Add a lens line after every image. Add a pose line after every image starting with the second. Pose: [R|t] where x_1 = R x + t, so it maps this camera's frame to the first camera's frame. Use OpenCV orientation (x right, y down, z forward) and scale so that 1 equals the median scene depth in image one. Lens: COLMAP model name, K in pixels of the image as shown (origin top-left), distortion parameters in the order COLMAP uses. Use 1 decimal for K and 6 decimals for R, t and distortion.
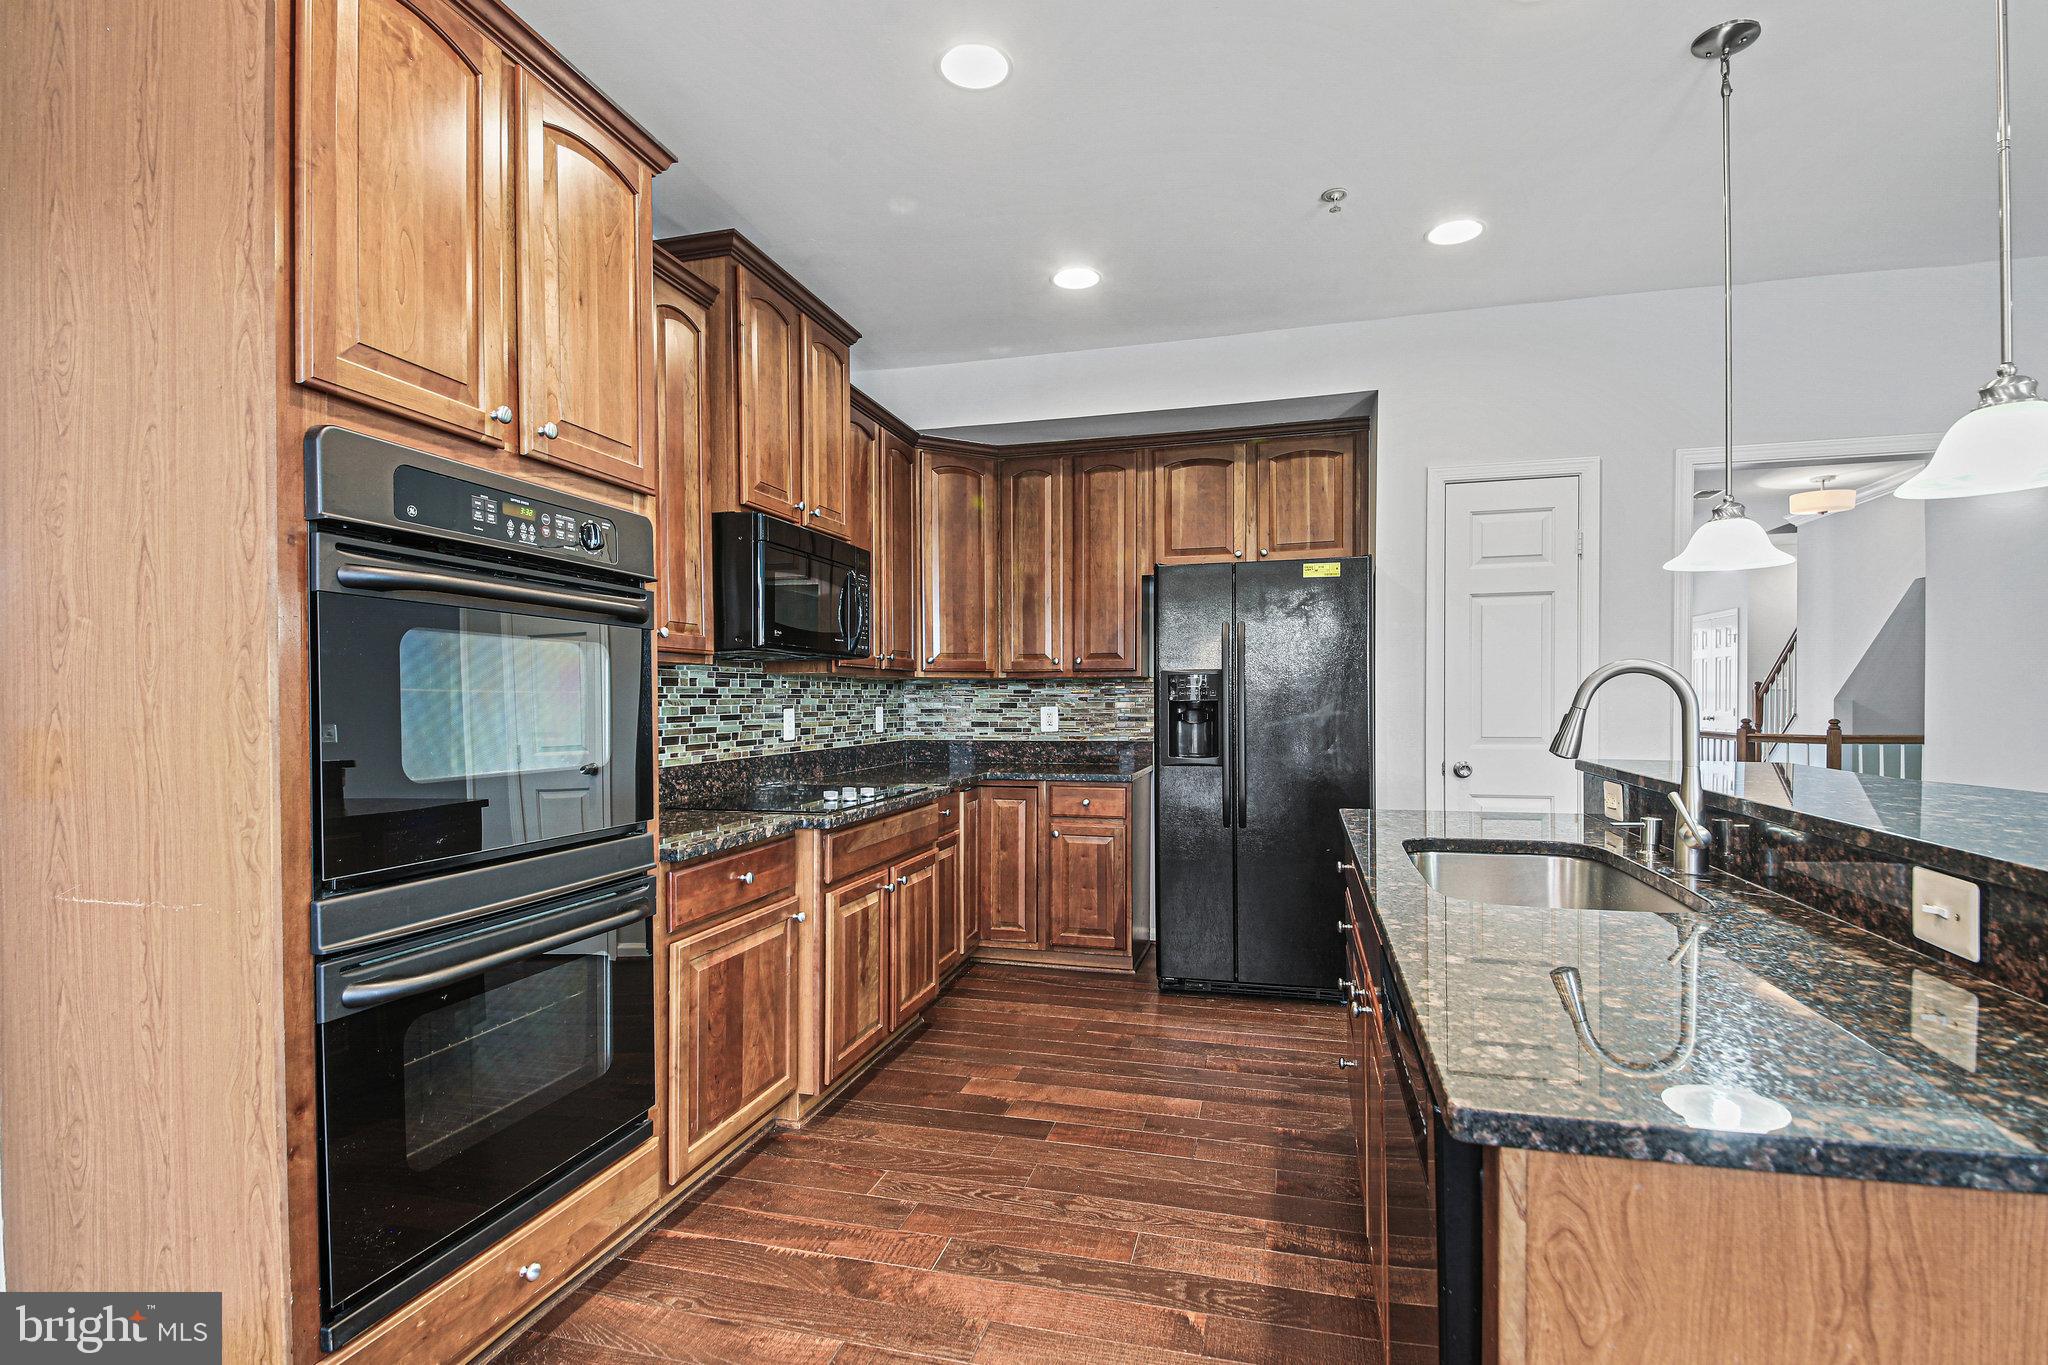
lens RADIAL K [[968.1, 0, 1032.7], [0, 968.1, 708.5], [0, 0, 1]] dist [0.021730, -0.019816]
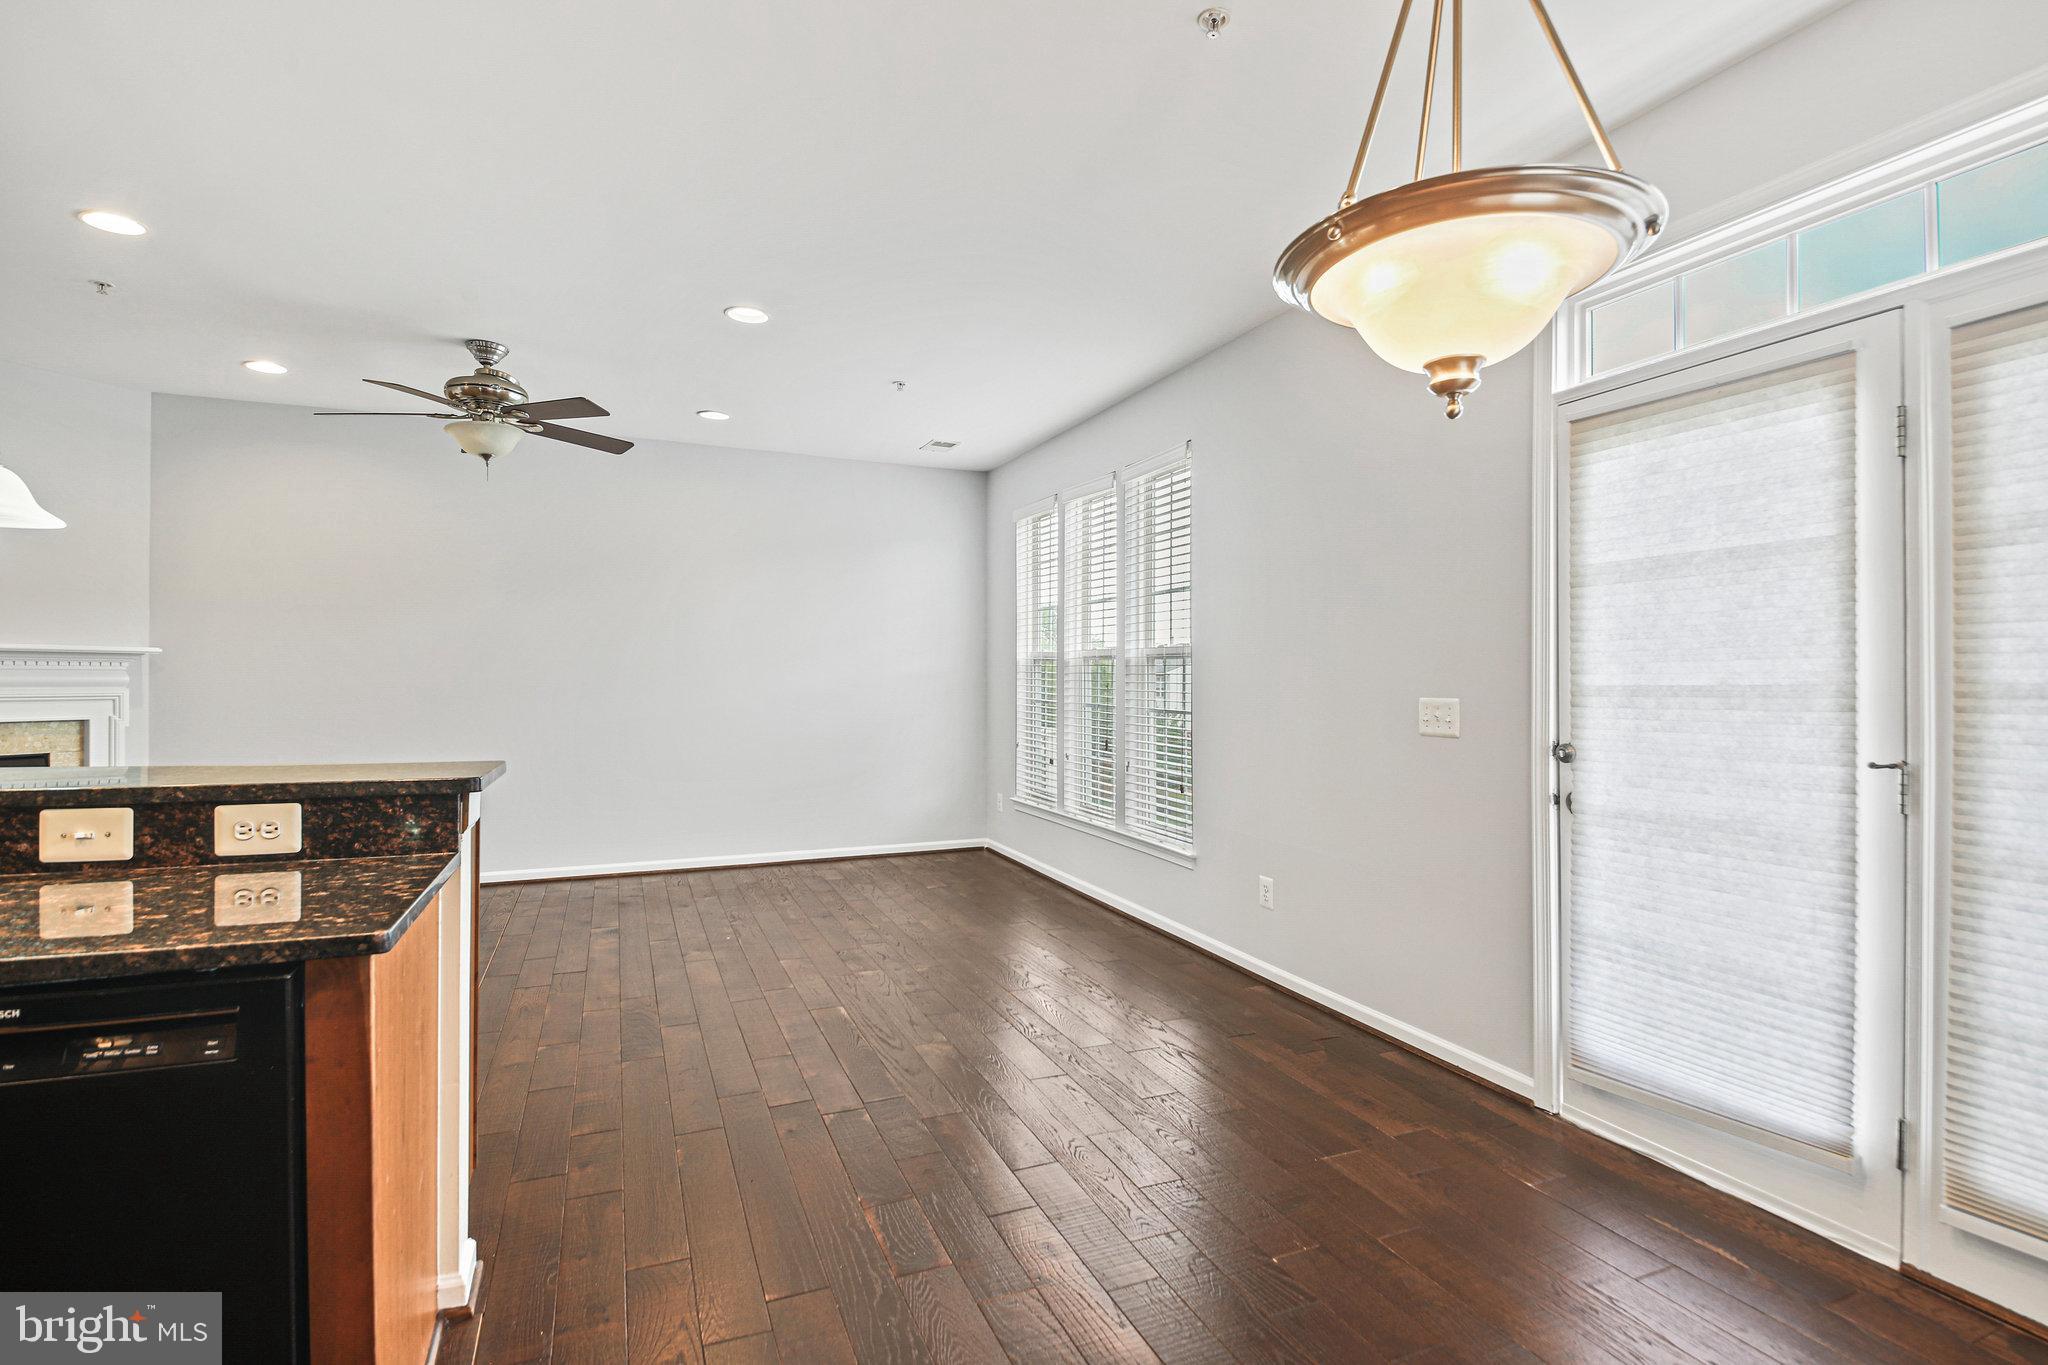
lens RADIAL K [[968.1, 0, 1042.8], [0, 968.1, 686.0], [0, 0, 1]] dist [0.021730, -0.019816]
pose [[-0.618072, -0.001364, 0.786120, -0.318051], [0.004102, 0.999979, 0.004961, -0.003277], [-0.786111, 0.006291, -0.618054, 0.232520]]
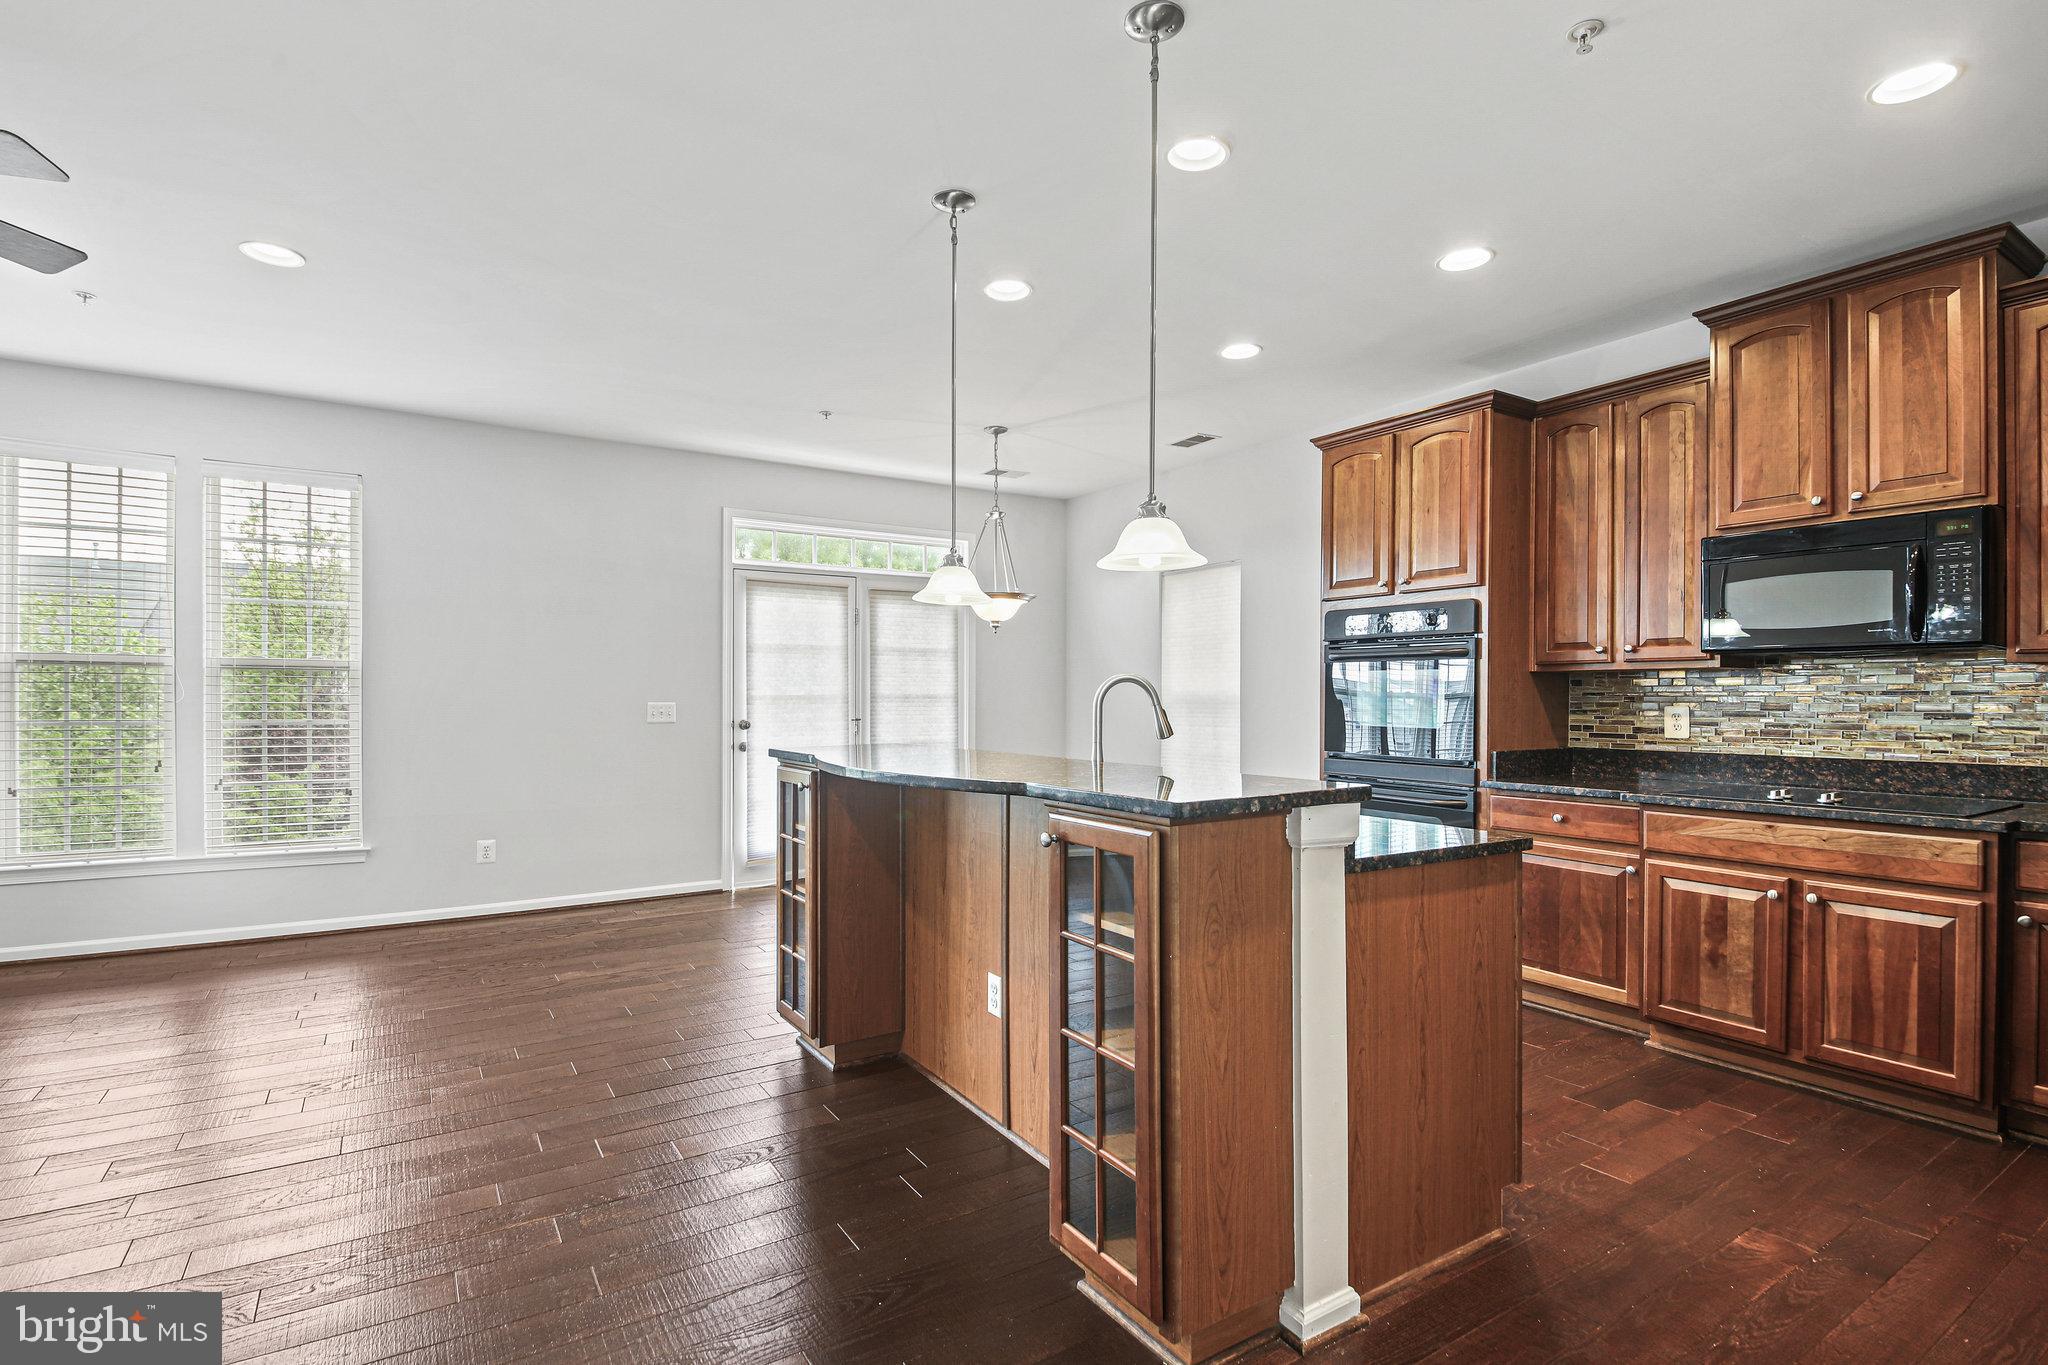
lens RADIAL K [[968.1, 0, 1016.3], [0, 968.1, 699.1], [0, 0, 1]] dist [0.021730, -0.019816]
pose [[-0.679692, 0.005658, -0.733476, 0.888328], [-0.004144, 0.999925, 0.011553, -0.012637], [0.733486, 0.010892, -0.679617, 0.913473]]
